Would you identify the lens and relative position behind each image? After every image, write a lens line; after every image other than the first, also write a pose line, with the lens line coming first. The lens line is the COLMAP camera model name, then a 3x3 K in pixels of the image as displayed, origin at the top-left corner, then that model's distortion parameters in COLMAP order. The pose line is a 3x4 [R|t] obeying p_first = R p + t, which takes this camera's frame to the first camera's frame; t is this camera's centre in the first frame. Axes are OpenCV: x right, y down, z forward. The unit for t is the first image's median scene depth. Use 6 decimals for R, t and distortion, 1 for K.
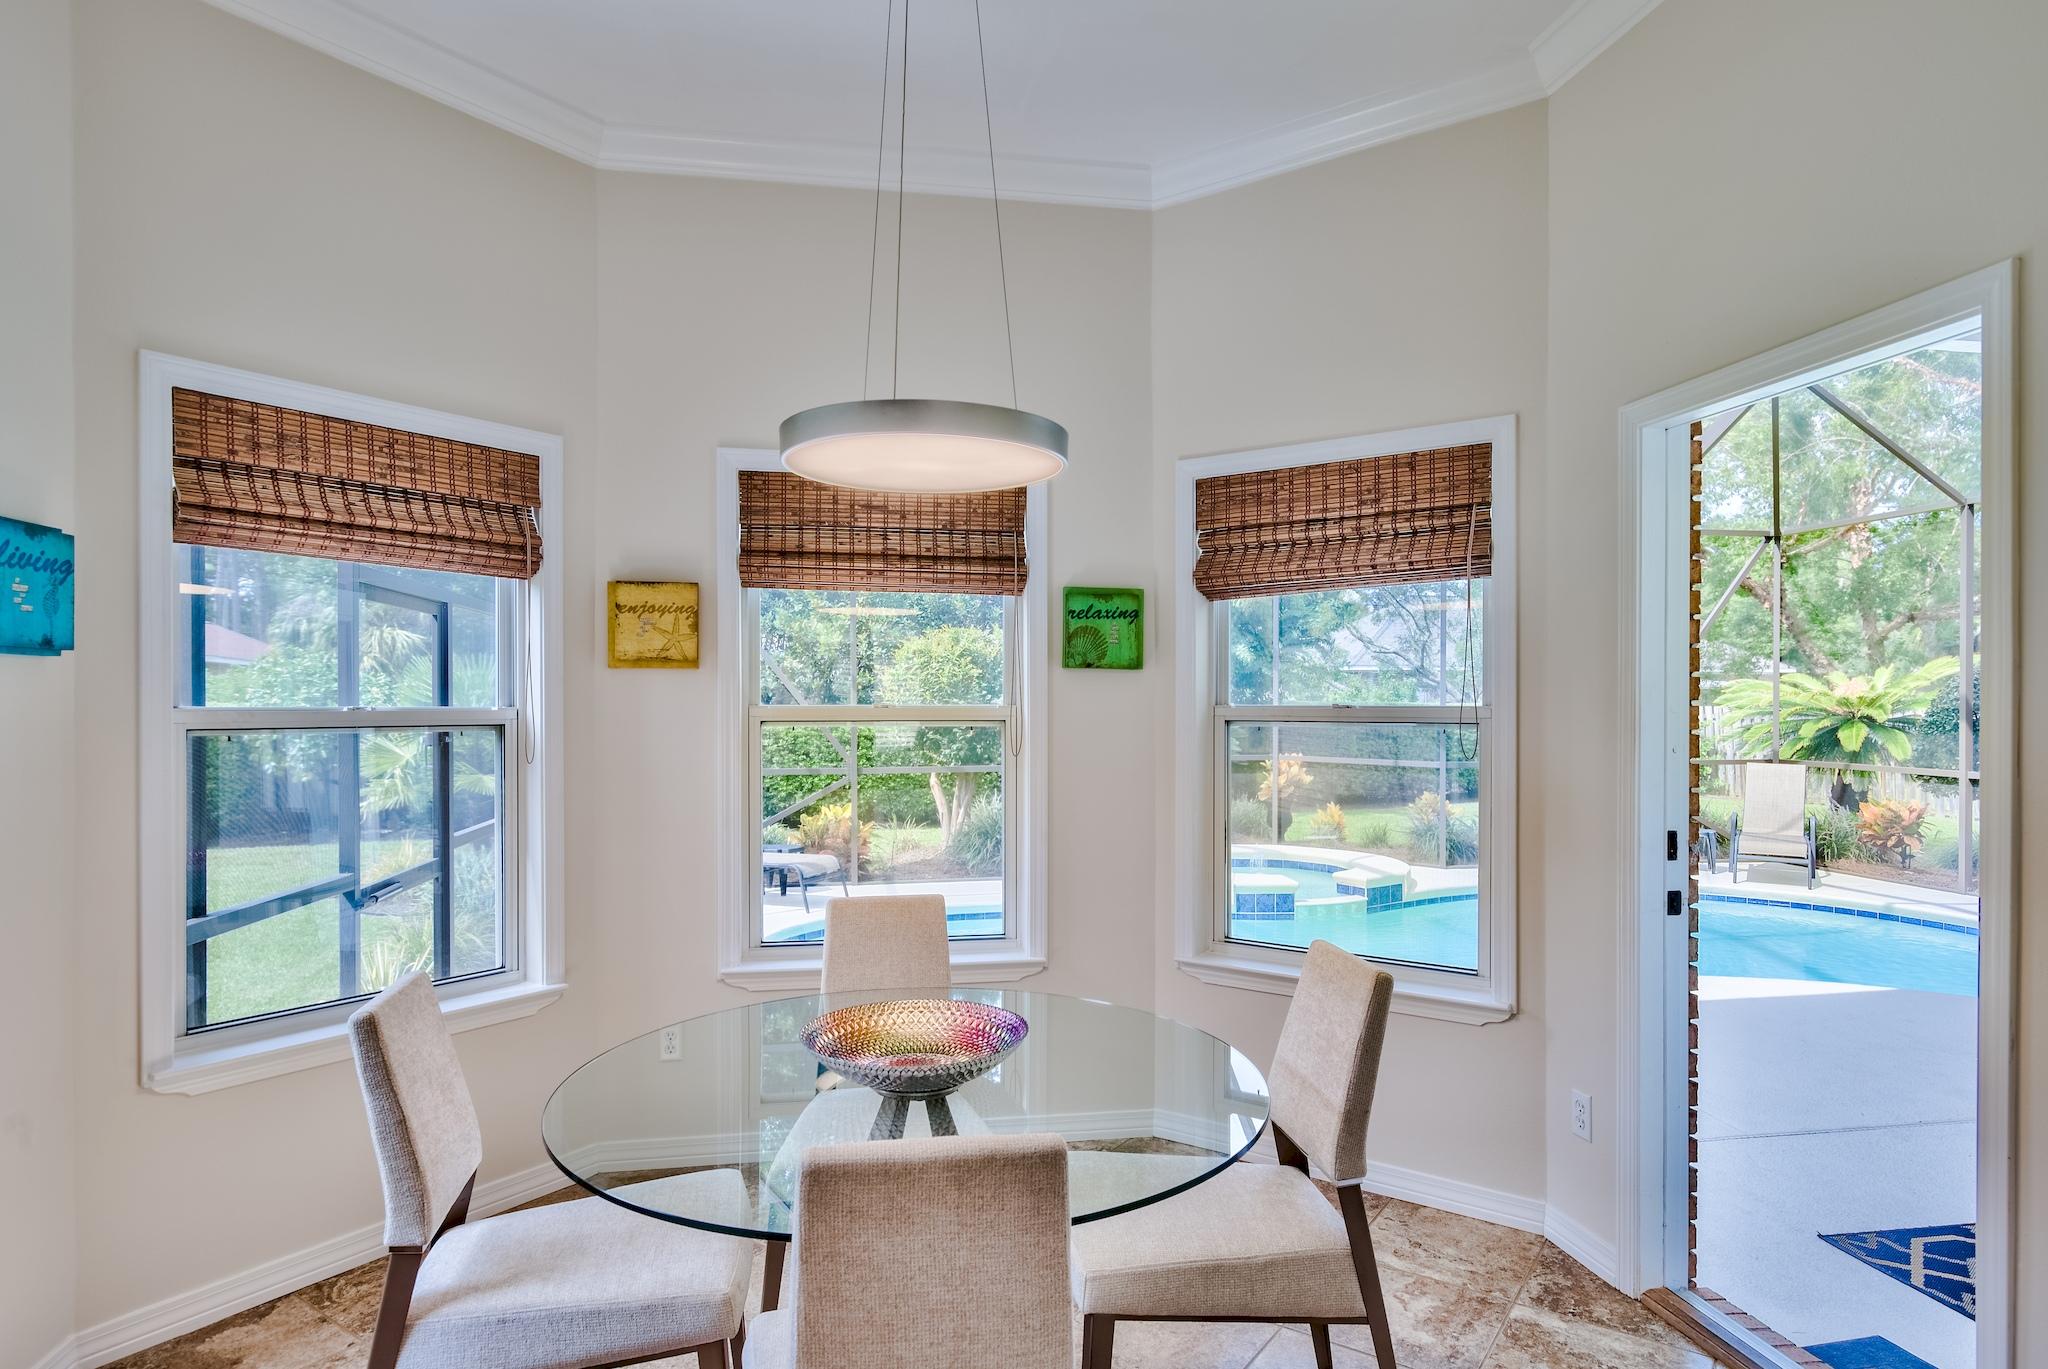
lens RADIAL K [[1148.6, 0, 1024.9], [0, 1148.6, 701.0], [0, 0, 1]] dist [0.001994, 0.000415]
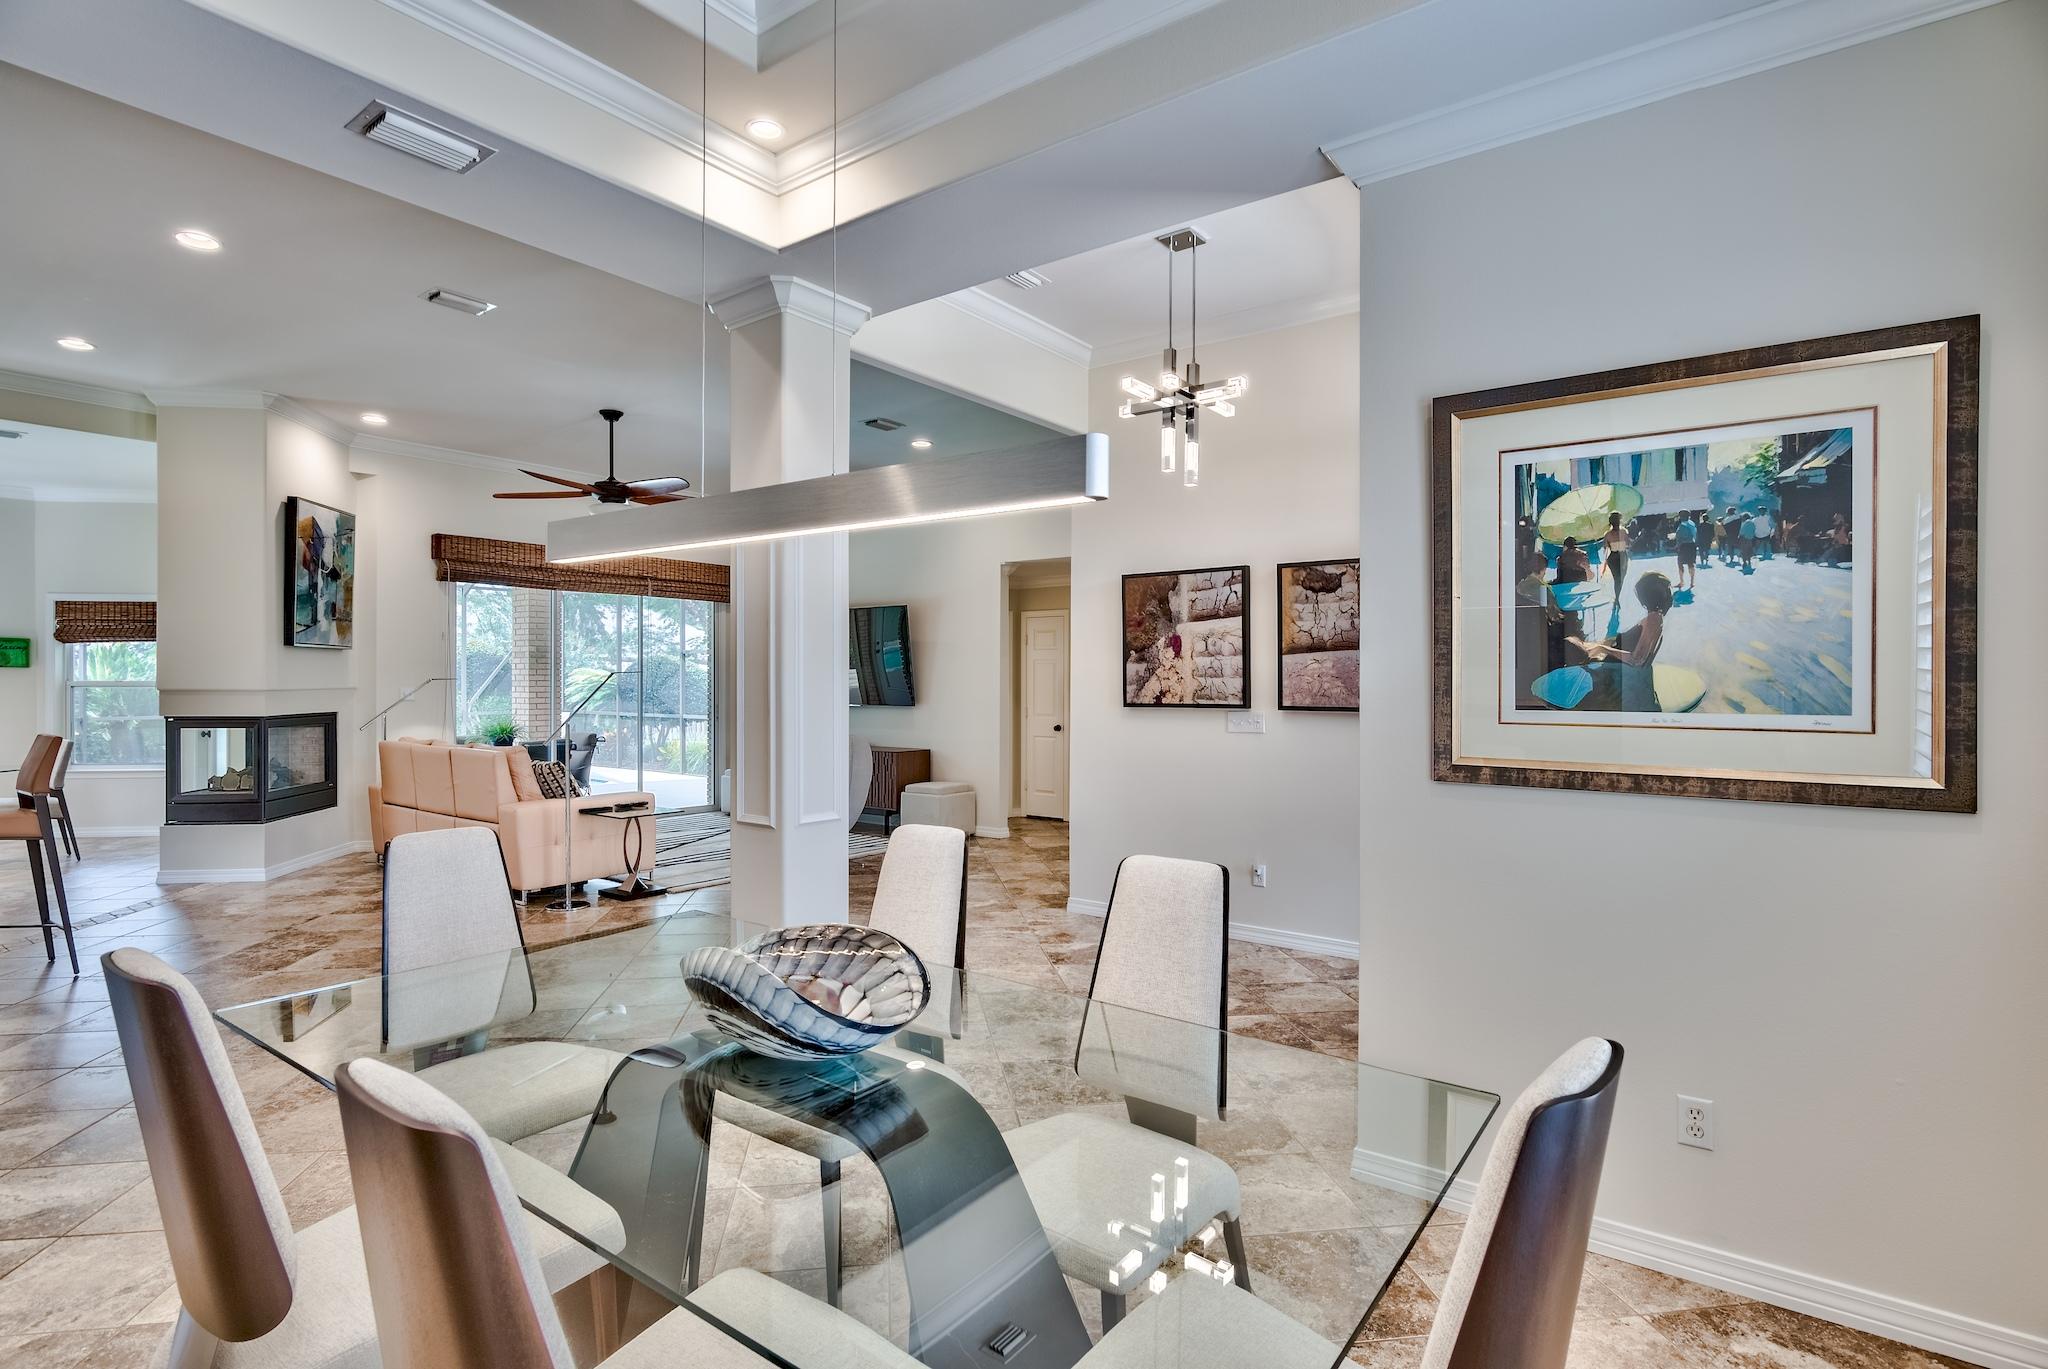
lens RADIAL K [[999.4, 0, 1045.6], [0, 999.4, 680.3], [0, 0, 1]] dist [-0.009391, 0.002386]
pose [[0.709504, 0.002854, 0.704695, 0.179598], [-0.002071, 0.999996, -0.001965, 0.000265], [-0.704698, -0.000065, 0.709508, -2.674558]]
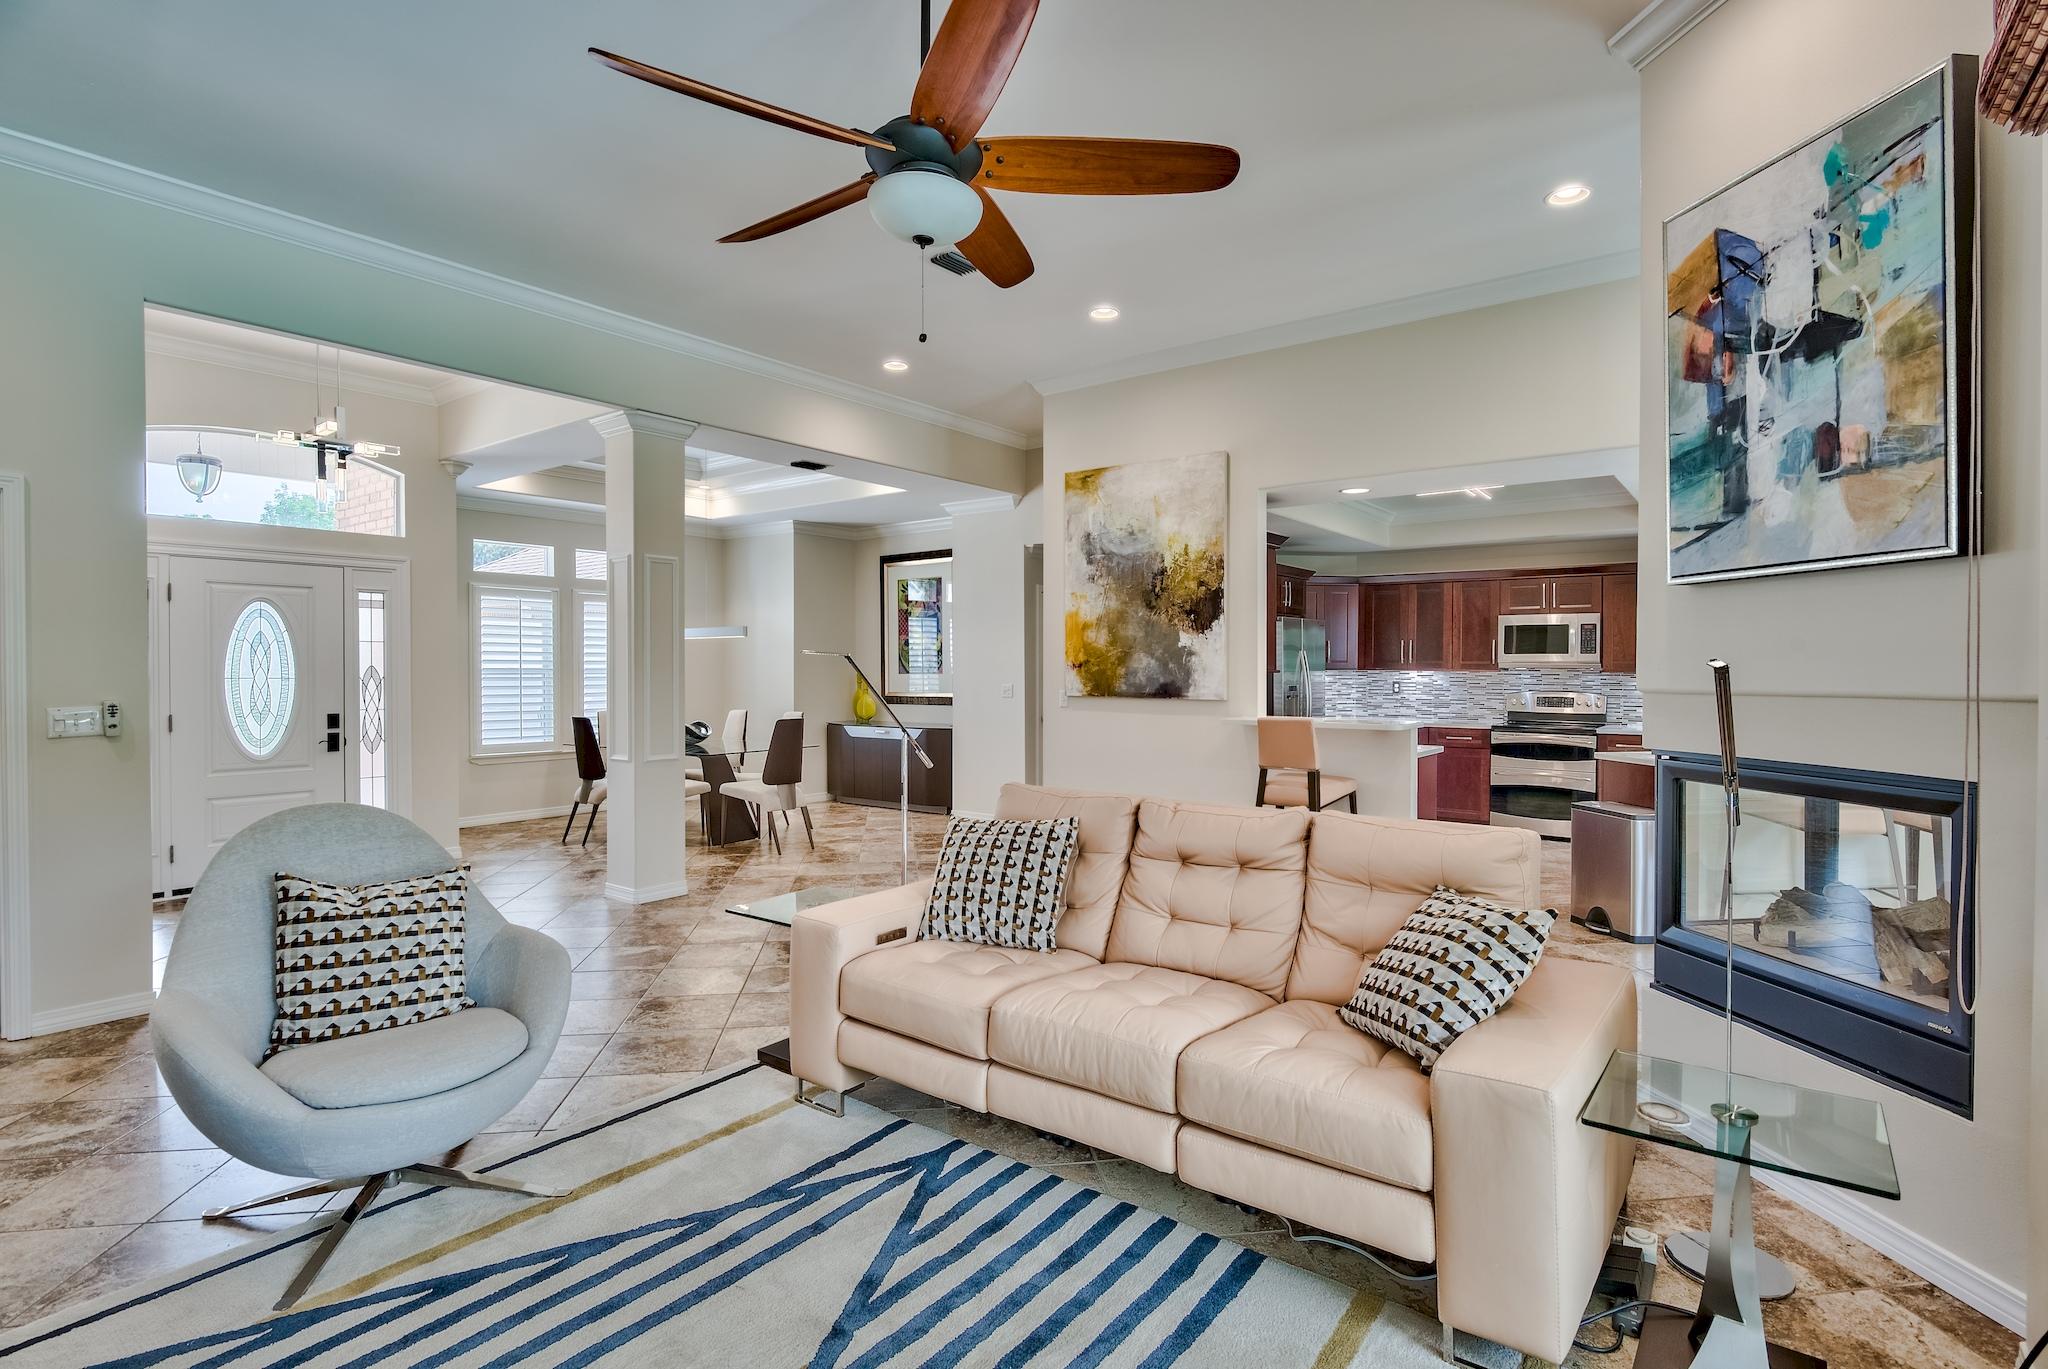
lens RADIAL K [[999.4, 0, 1028.2], [0, 999.4, 679.2], [0, 0, 1]] dist [-0.009391, 0.002386]
pose [[-0.731709, 0.009099, -0.681556, 1.584208], [0.000679, 0.999920, 0.012620, -0.002329], [0.681617, 0.008771, -0.731657, 0.294627]]
